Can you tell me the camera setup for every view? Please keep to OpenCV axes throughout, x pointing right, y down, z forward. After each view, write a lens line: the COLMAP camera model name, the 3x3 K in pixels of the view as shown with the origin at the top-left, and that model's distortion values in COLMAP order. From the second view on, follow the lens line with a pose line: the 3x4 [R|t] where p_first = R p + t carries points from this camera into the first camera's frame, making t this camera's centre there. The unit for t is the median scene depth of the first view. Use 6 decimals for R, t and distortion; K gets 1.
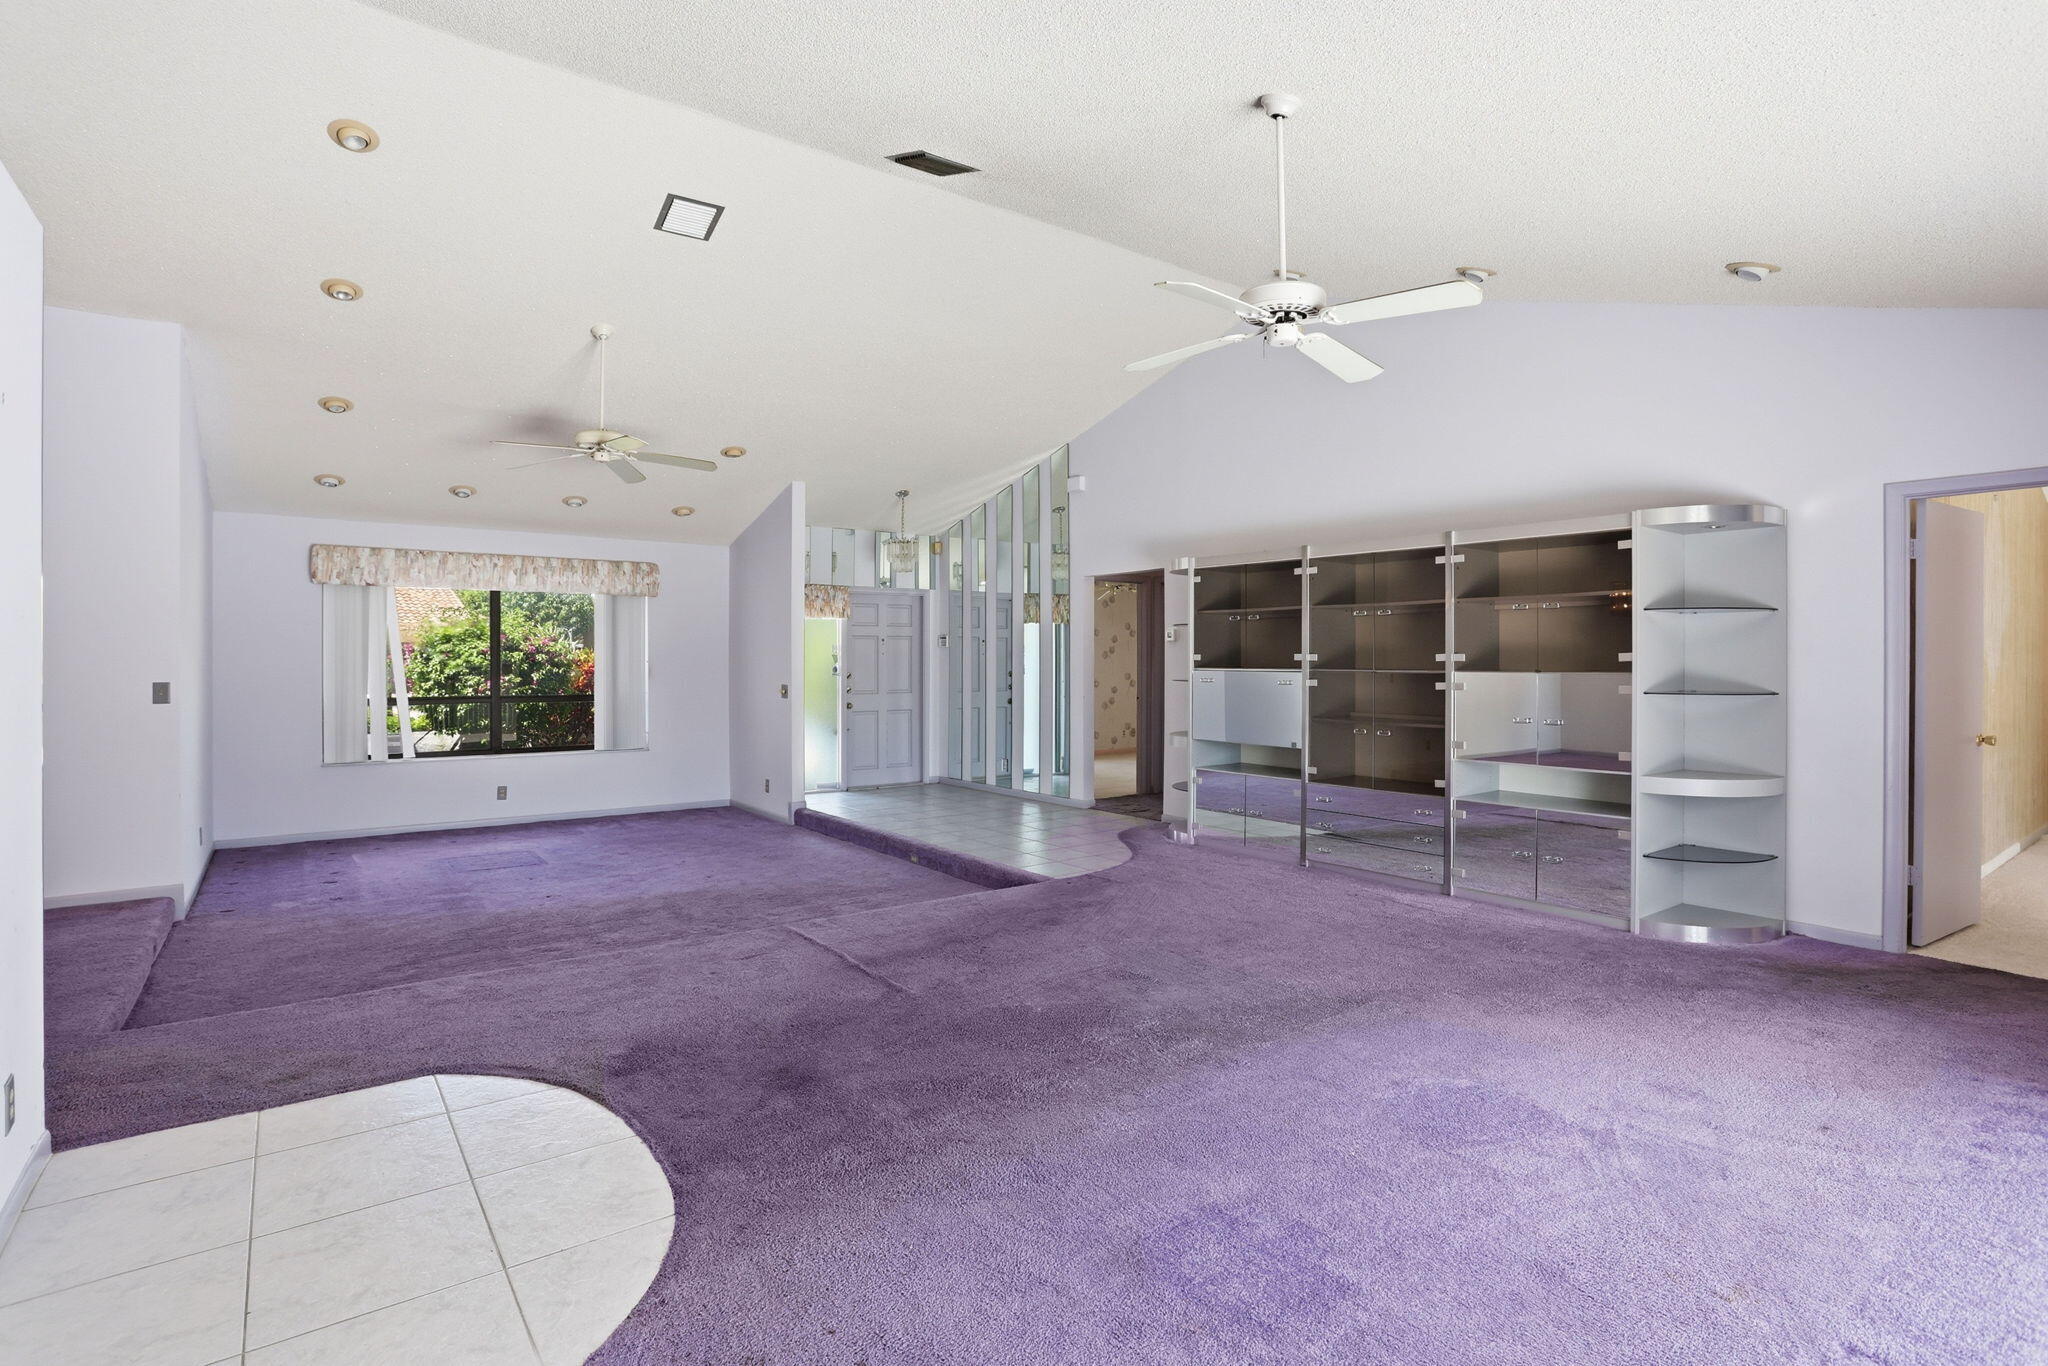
lens RADIAL K [[991.3, 0, 1002.3], [0, 991.3, 671.0], [0, 0, 1]] dist [-0.075721, 0.036279]
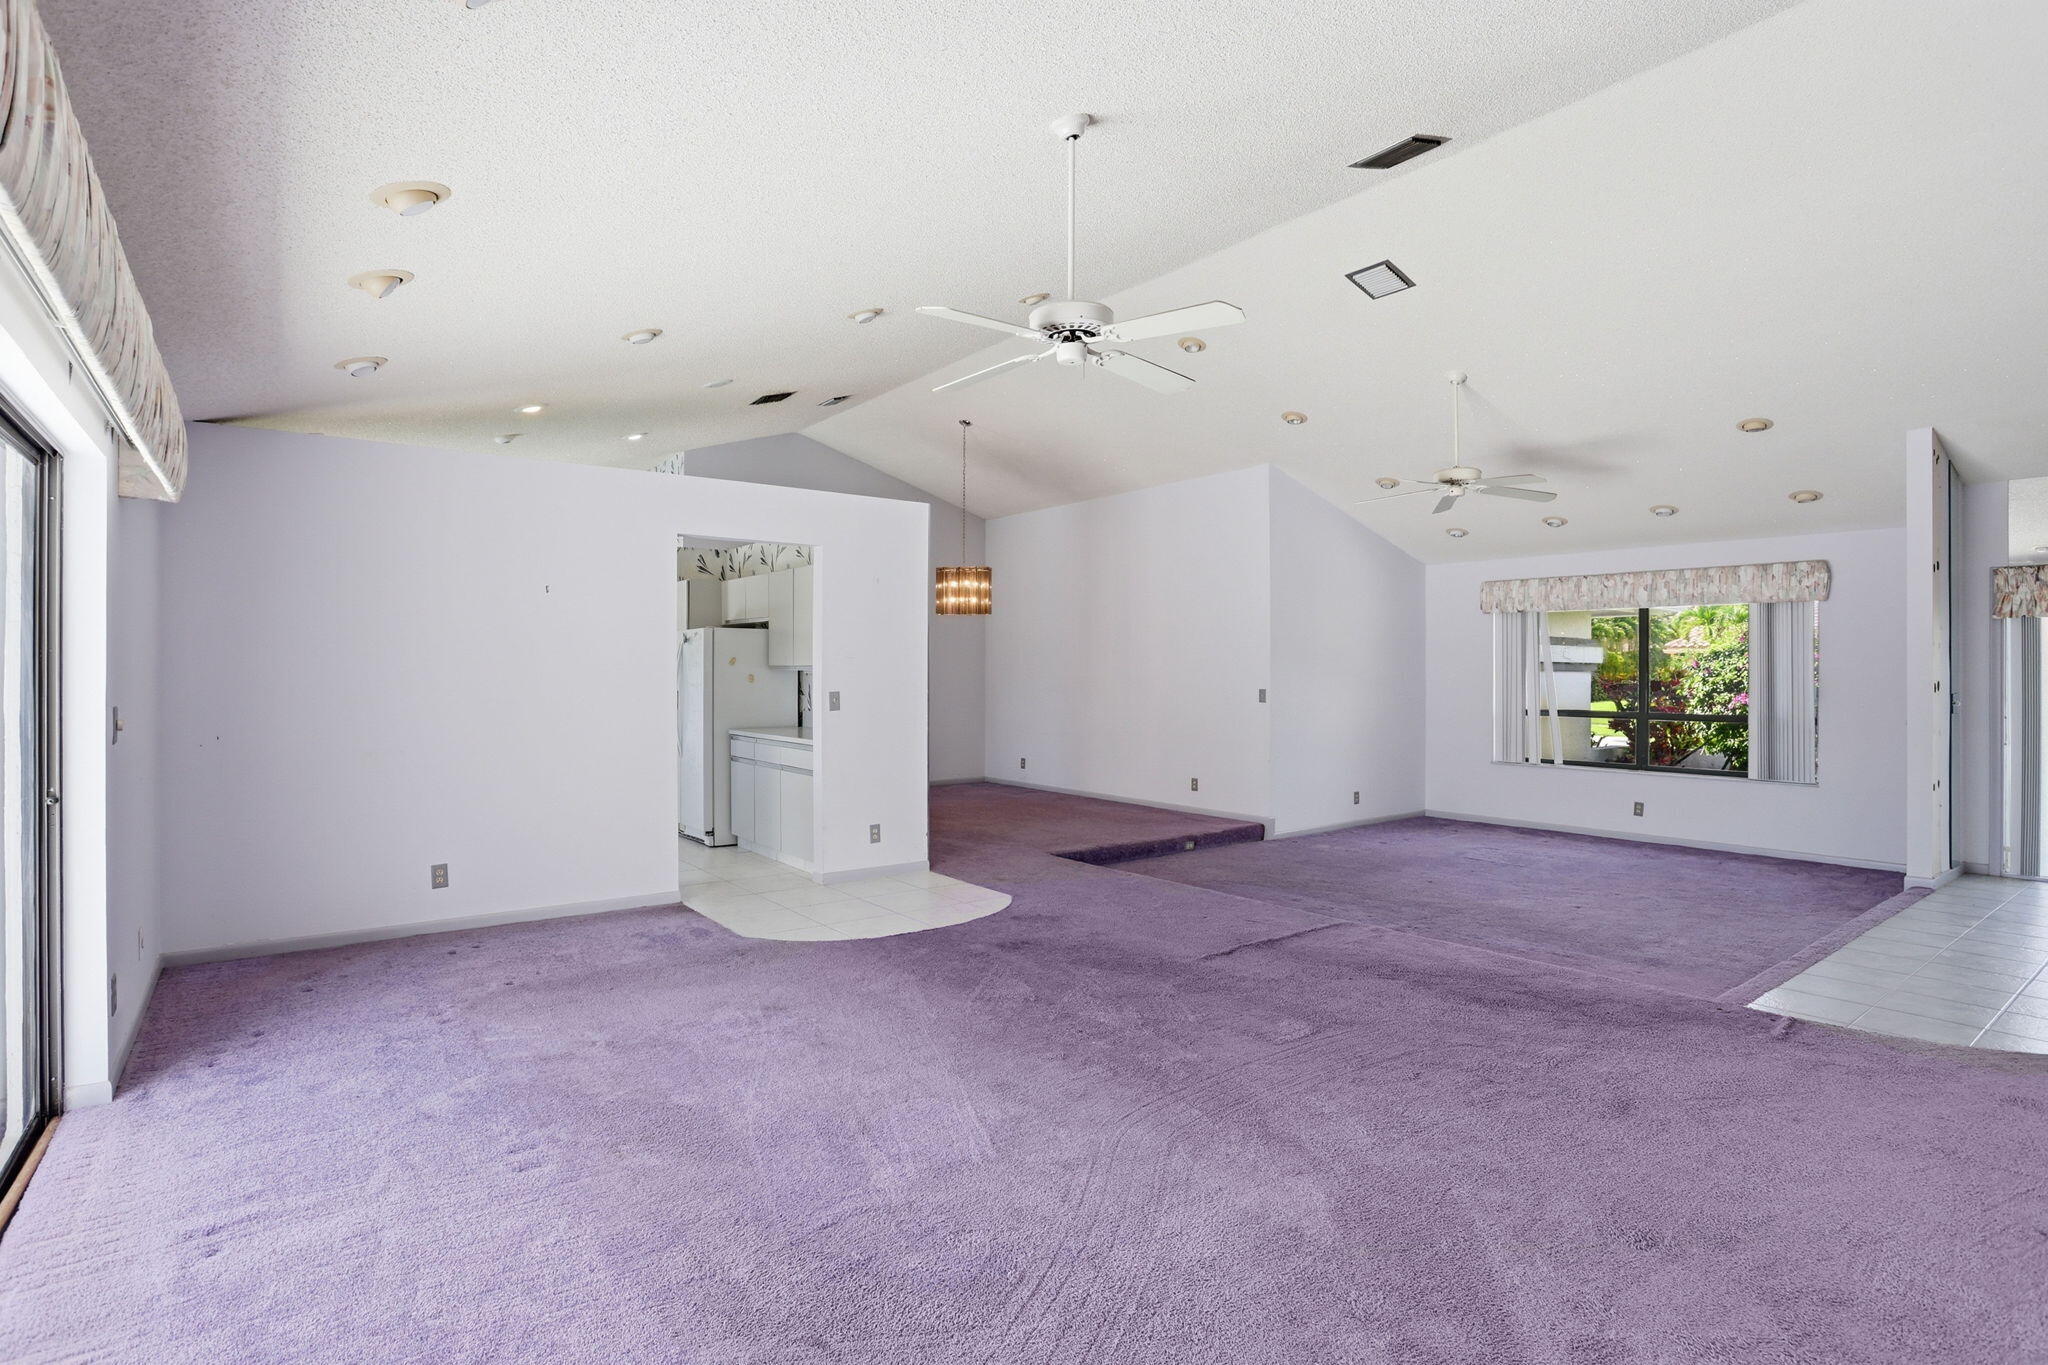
lens RADIAL K [[991.3, 0, 1002.3], [0, 991.3, 670.5], [0, 0, 1]] dist [-0.075721, 0.036279]
pose [[0.033805, -0.002104, -0.999426, 0.463445], [-0.016066, 0.999867, -0.002648, -0.004678], [0.999299, 0.016146, 0.033767, 0.317033]]
